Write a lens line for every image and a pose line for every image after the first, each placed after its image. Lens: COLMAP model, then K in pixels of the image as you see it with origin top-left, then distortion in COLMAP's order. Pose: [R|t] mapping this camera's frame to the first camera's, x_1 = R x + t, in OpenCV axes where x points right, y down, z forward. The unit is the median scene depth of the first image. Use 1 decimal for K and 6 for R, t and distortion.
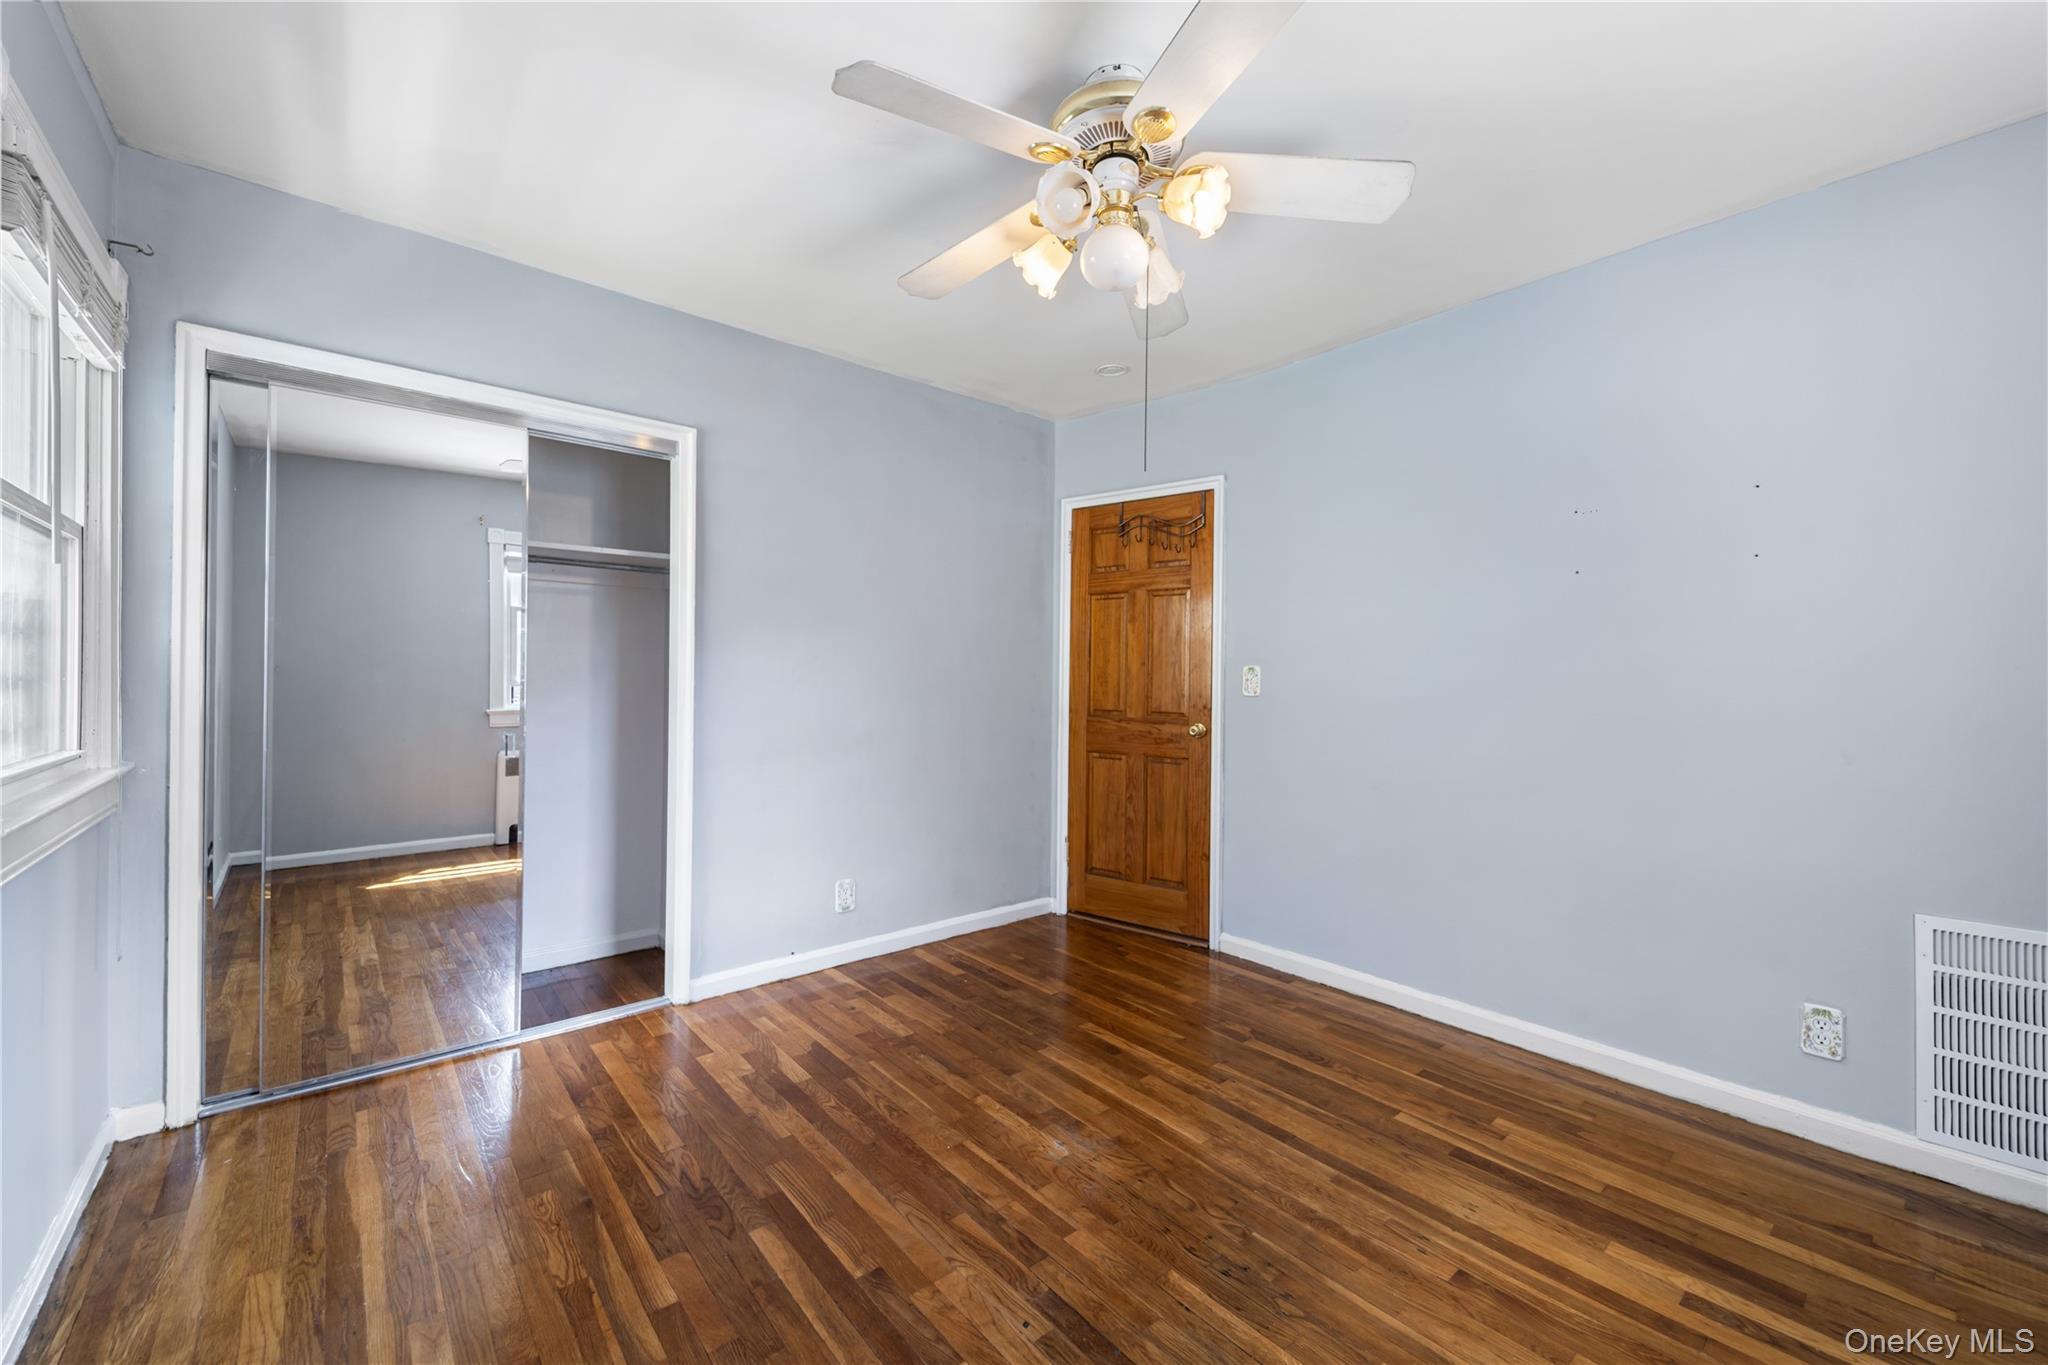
lens RADIAL K [[825.9, 0, 1023.4], [0, 825.9, 669.7], [0, 0, 1]] dist [0.031376, -0.005248]
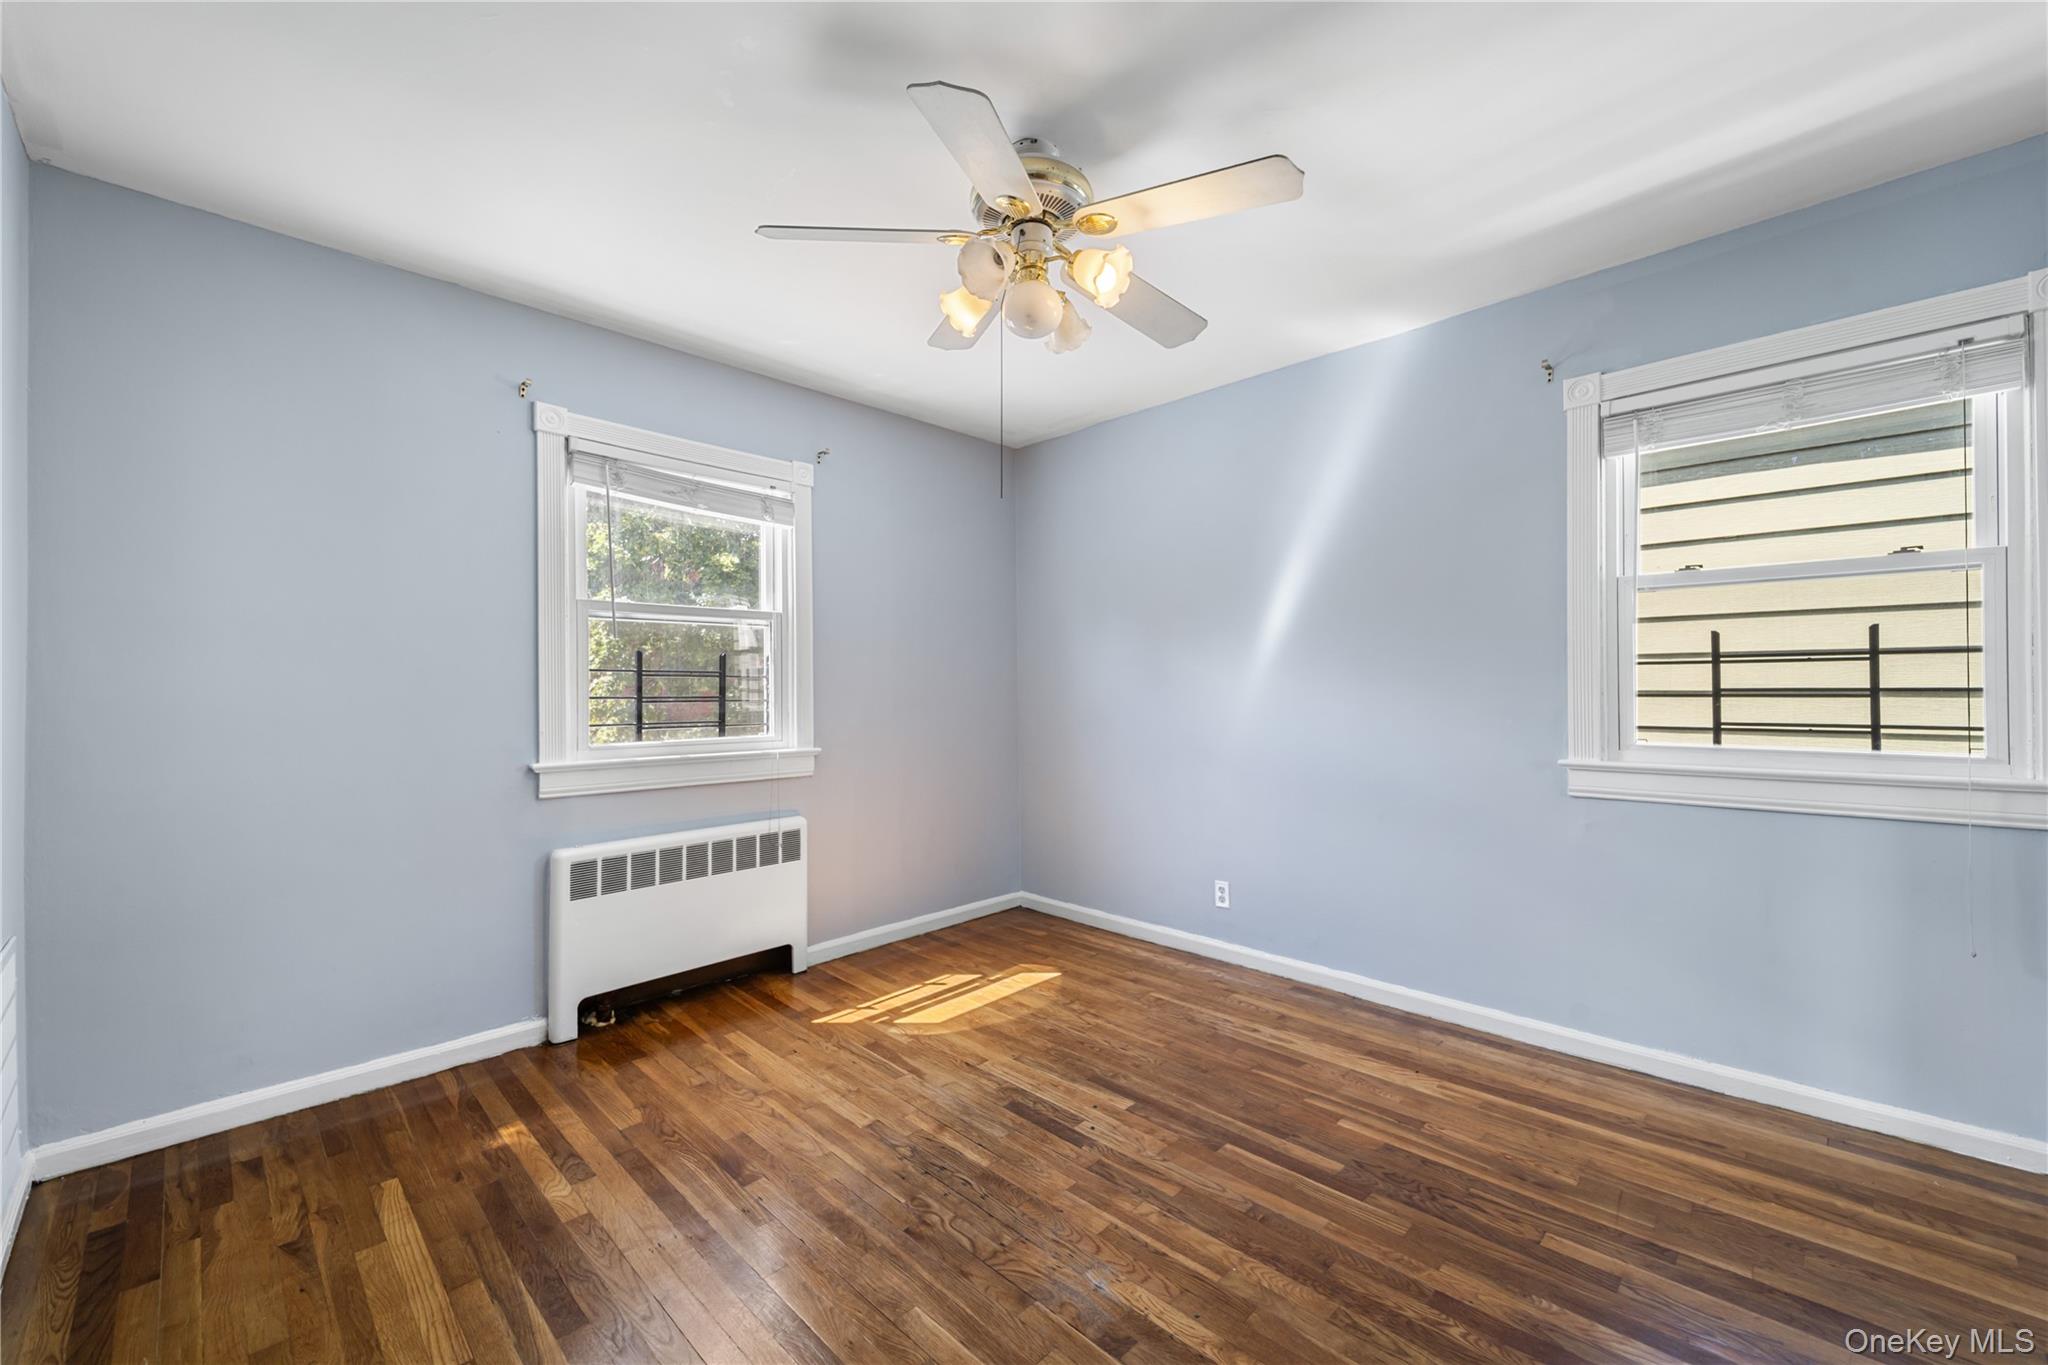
lens RADIAL K [[825.9, 0, 1019.7], [0, 825.9, 688.2], [0, 0, 1]] dist [0.031376, -0.005248]
pose [[-0.996176, -0.000262, -0.087364, 0.217564], [0.000056, 0.999993, -0.003639, 0.013607], [0.087365, -0.003630, -0.996170, 2.065905]]
